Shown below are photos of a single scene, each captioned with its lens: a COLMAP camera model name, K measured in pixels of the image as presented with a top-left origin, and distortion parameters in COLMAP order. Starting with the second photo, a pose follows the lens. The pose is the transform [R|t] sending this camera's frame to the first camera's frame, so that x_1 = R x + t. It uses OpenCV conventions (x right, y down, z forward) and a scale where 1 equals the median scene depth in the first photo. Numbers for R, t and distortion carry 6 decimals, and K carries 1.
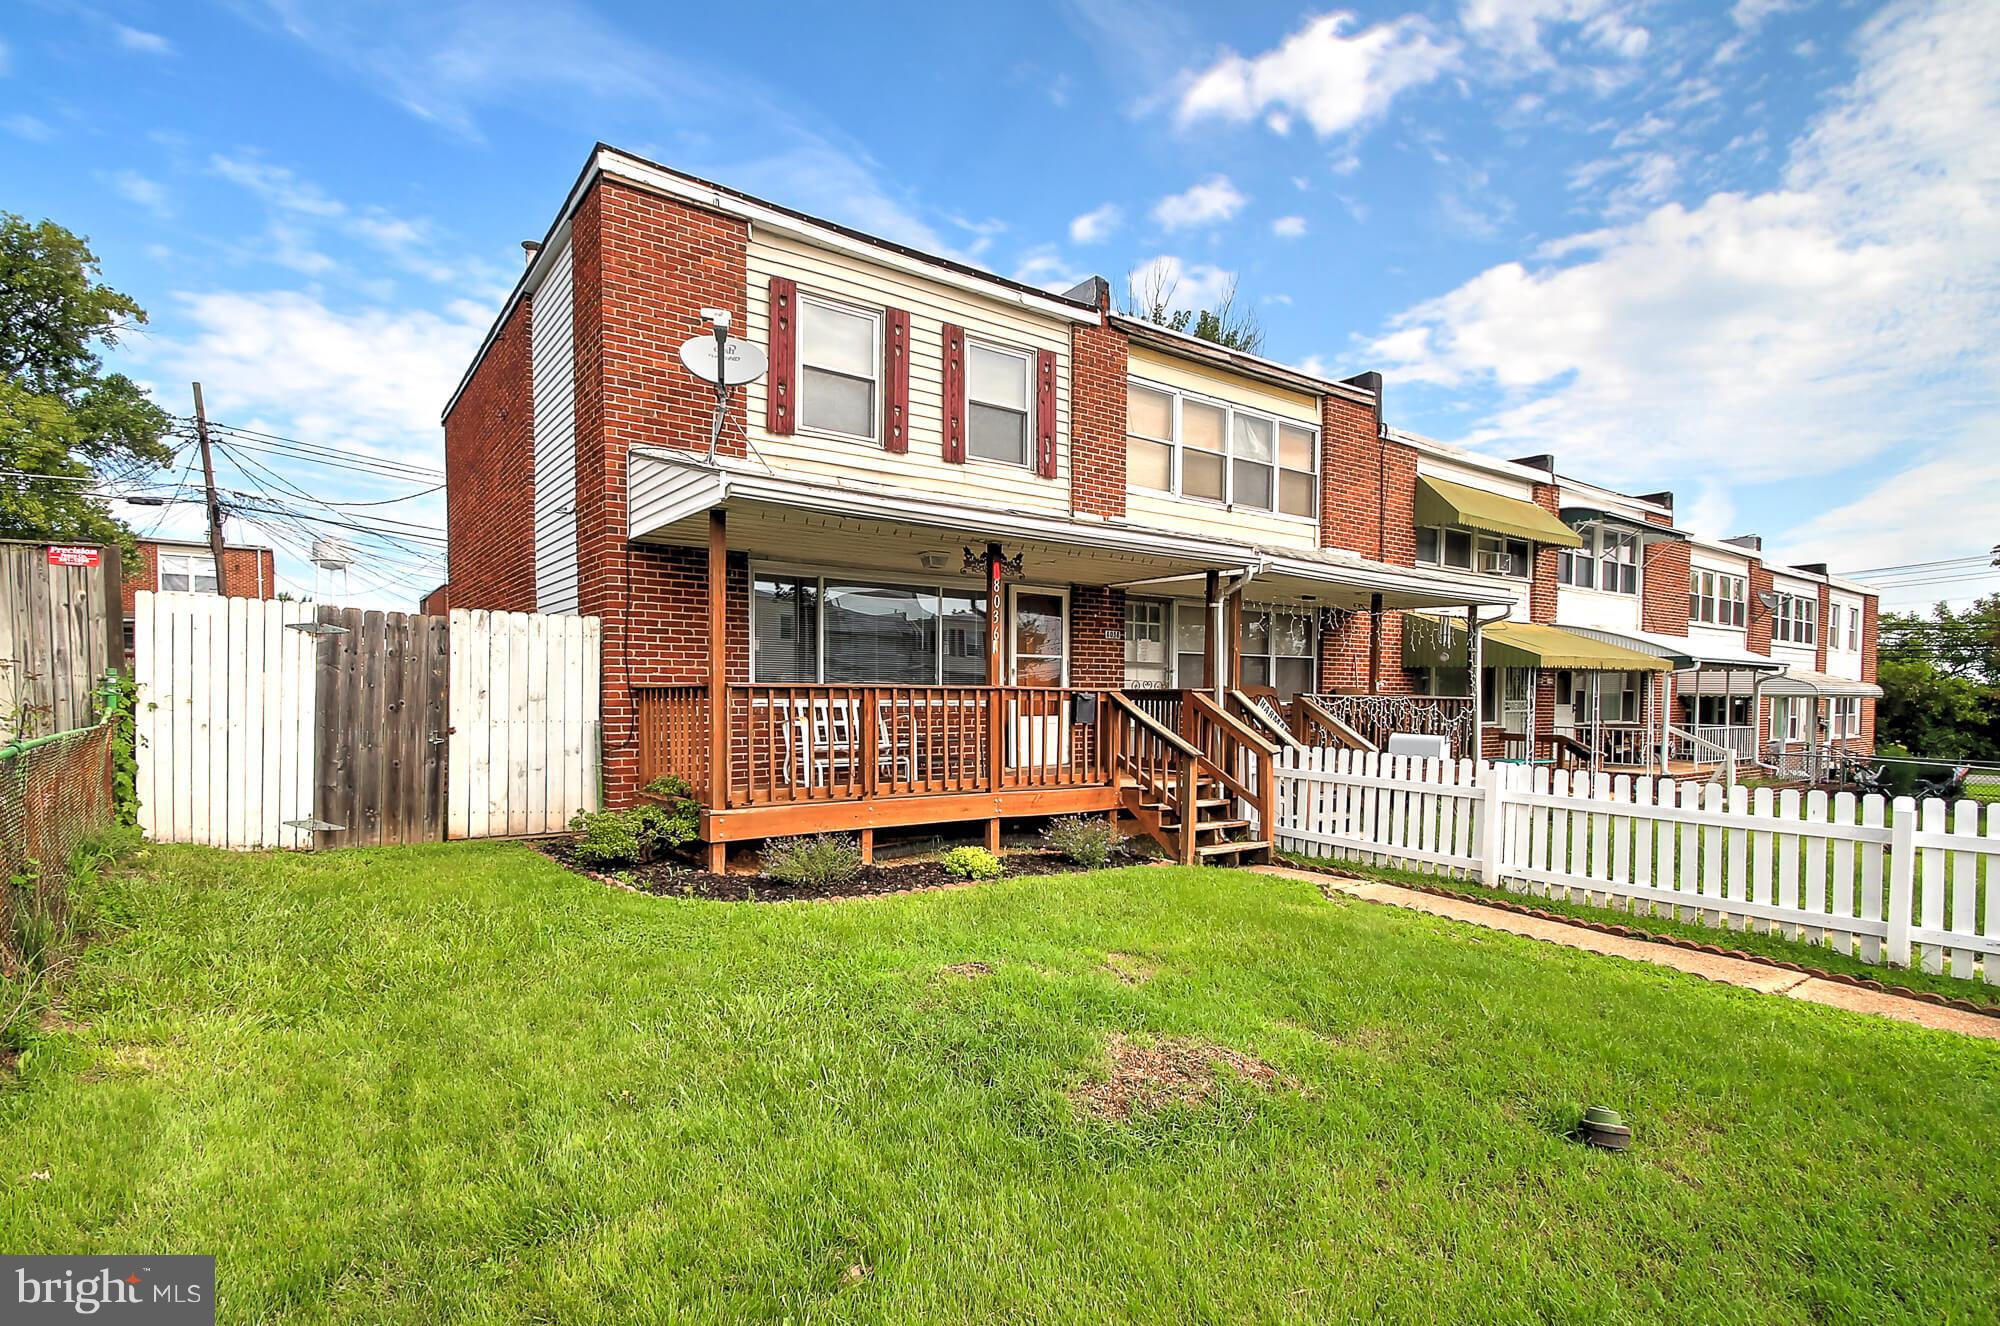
lens RADIAL K [[955.7, 0, 959.7], [0, 955.7, 668.3], [0, 0, 1]] dist [0.029860, -0.022691]
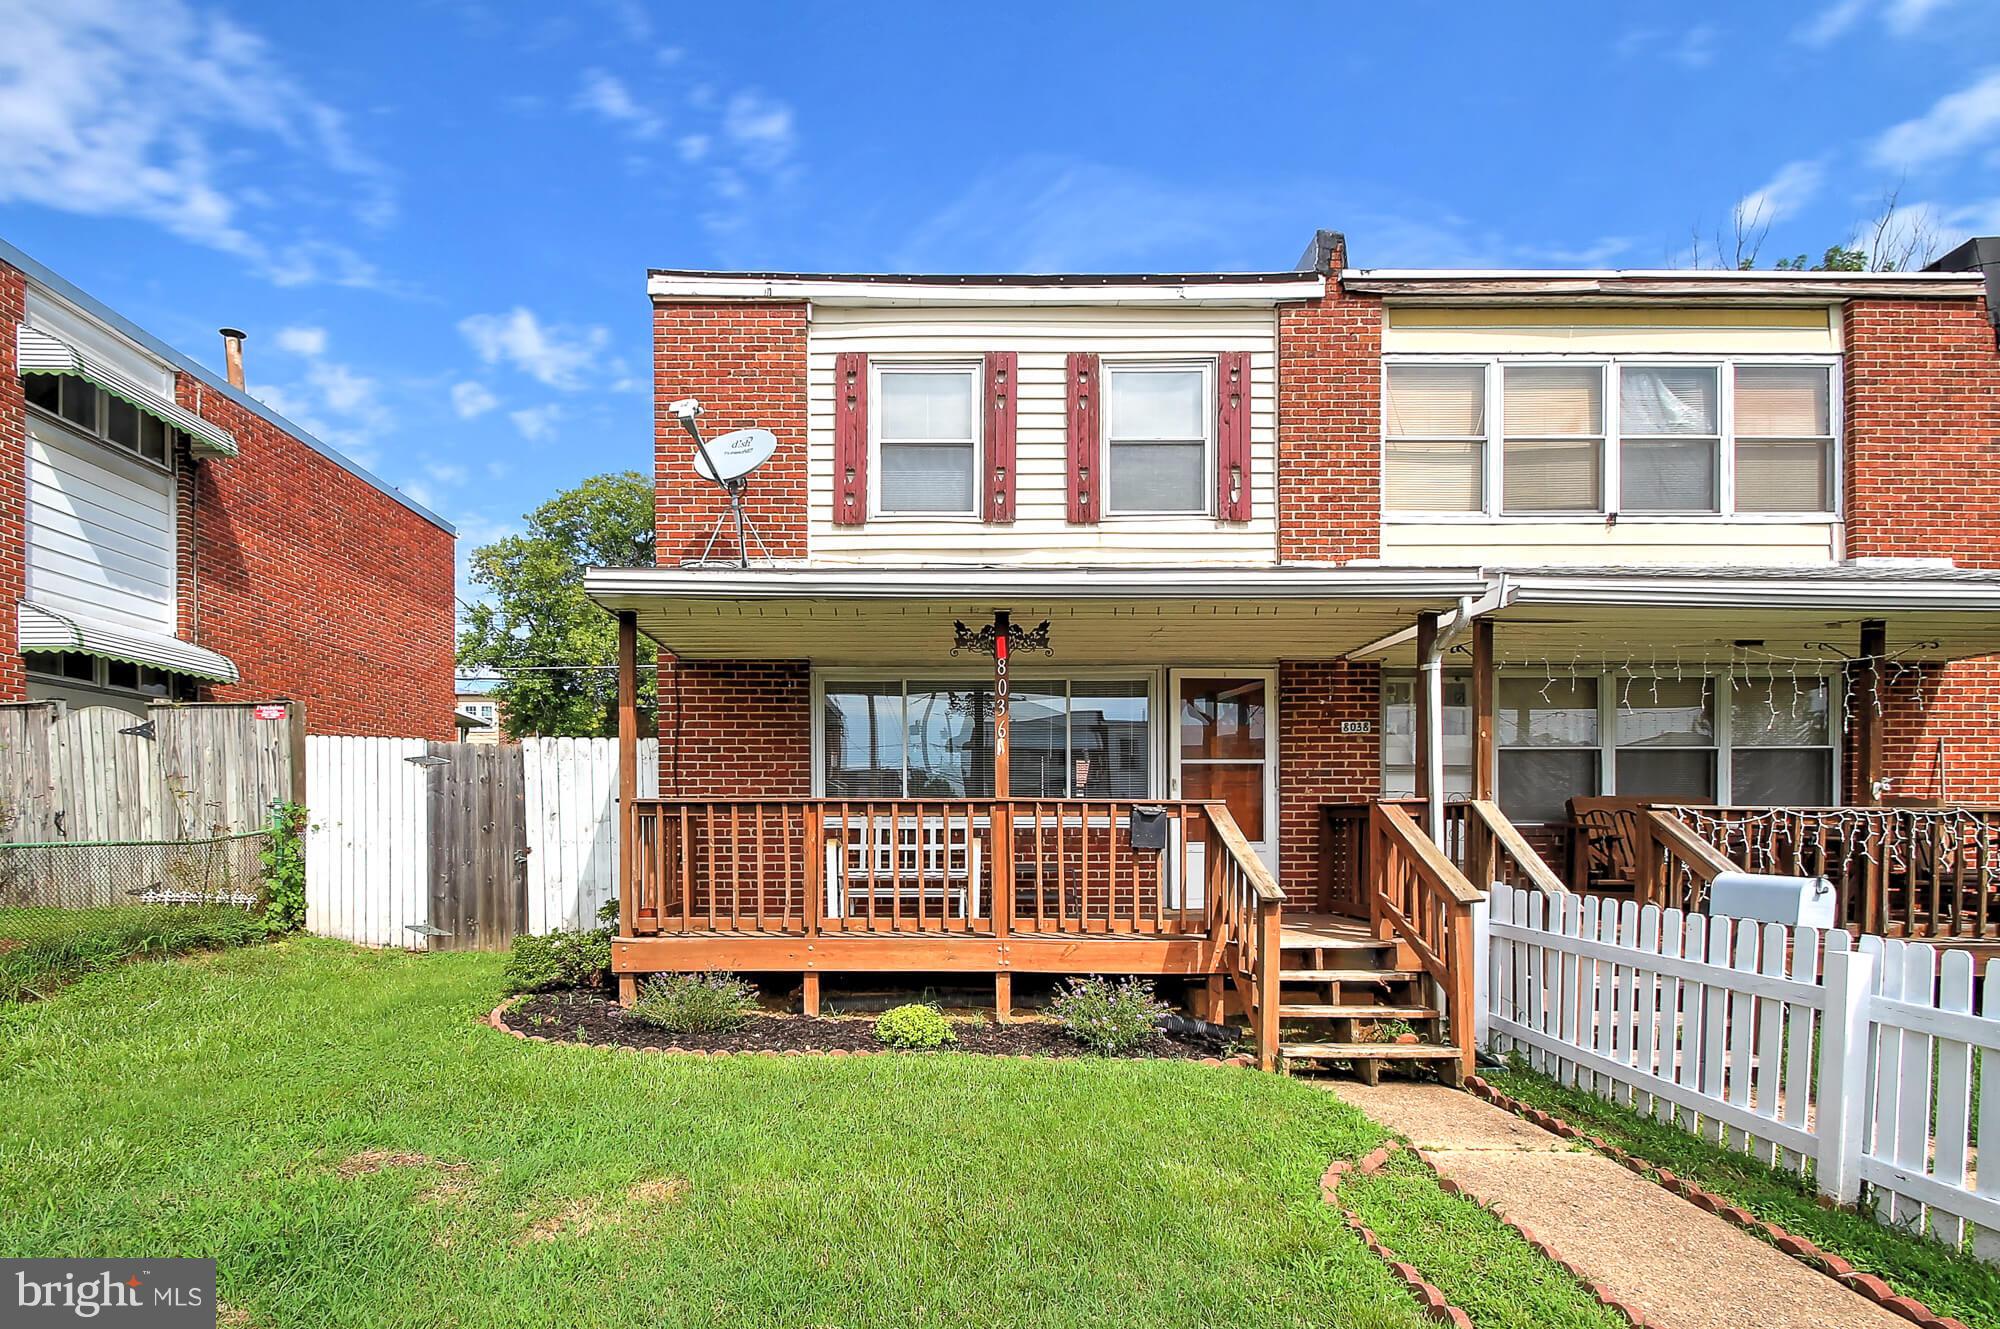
lens RADIAL K [[954.4, 0, 910.5], [0, 954.4, 791.2], [0, 0, 1]] dist [0.020142, -0.011505]
pose [[0.822209, -0.027352, -0.568529, 0.362944], [0.020715, 0.999621, -0.018134, 0.022318], [0.568809, 0.003133, 0.822464, 0.294889]]
